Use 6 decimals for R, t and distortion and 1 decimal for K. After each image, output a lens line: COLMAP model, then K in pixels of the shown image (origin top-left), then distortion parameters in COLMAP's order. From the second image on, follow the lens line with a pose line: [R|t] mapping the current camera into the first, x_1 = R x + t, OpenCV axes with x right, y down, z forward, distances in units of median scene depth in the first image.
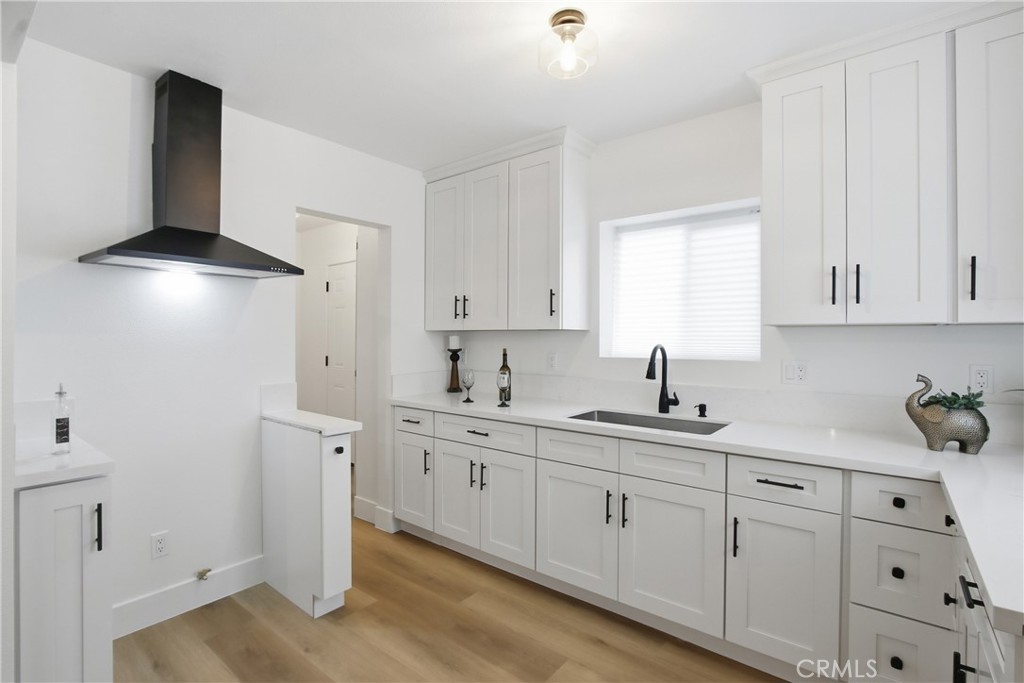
lens RADIAL K [[485.6, 0, 492.6], [0, 485.6, 340.9], [0, 0, 1]] dist [-0.047723, -0.000024]
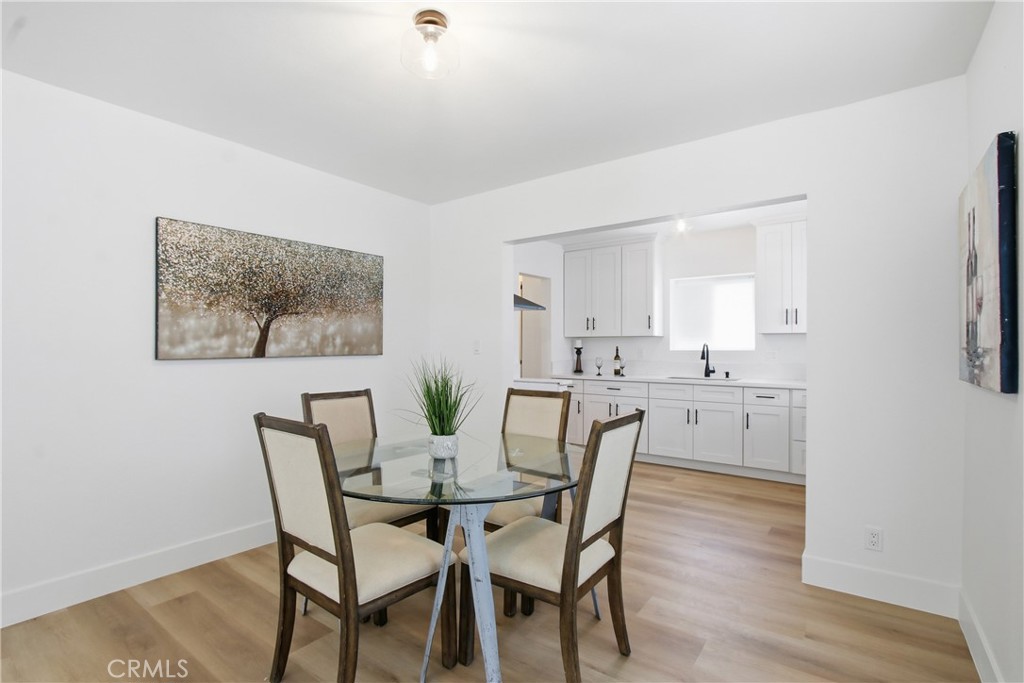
lens RADIAL K [[482.3, 0, 512.0], [0, 482.3, 341.5], [0, 0, 1]] dist [-0.000272, 0.000005]
pose [[0.998369, -0.002311, 0.057051, -0.525910], [0.003211, 0.999872, -0.015673, 0.027002], [-0.057008, 0.015831, 0.998248, -0.883987]]
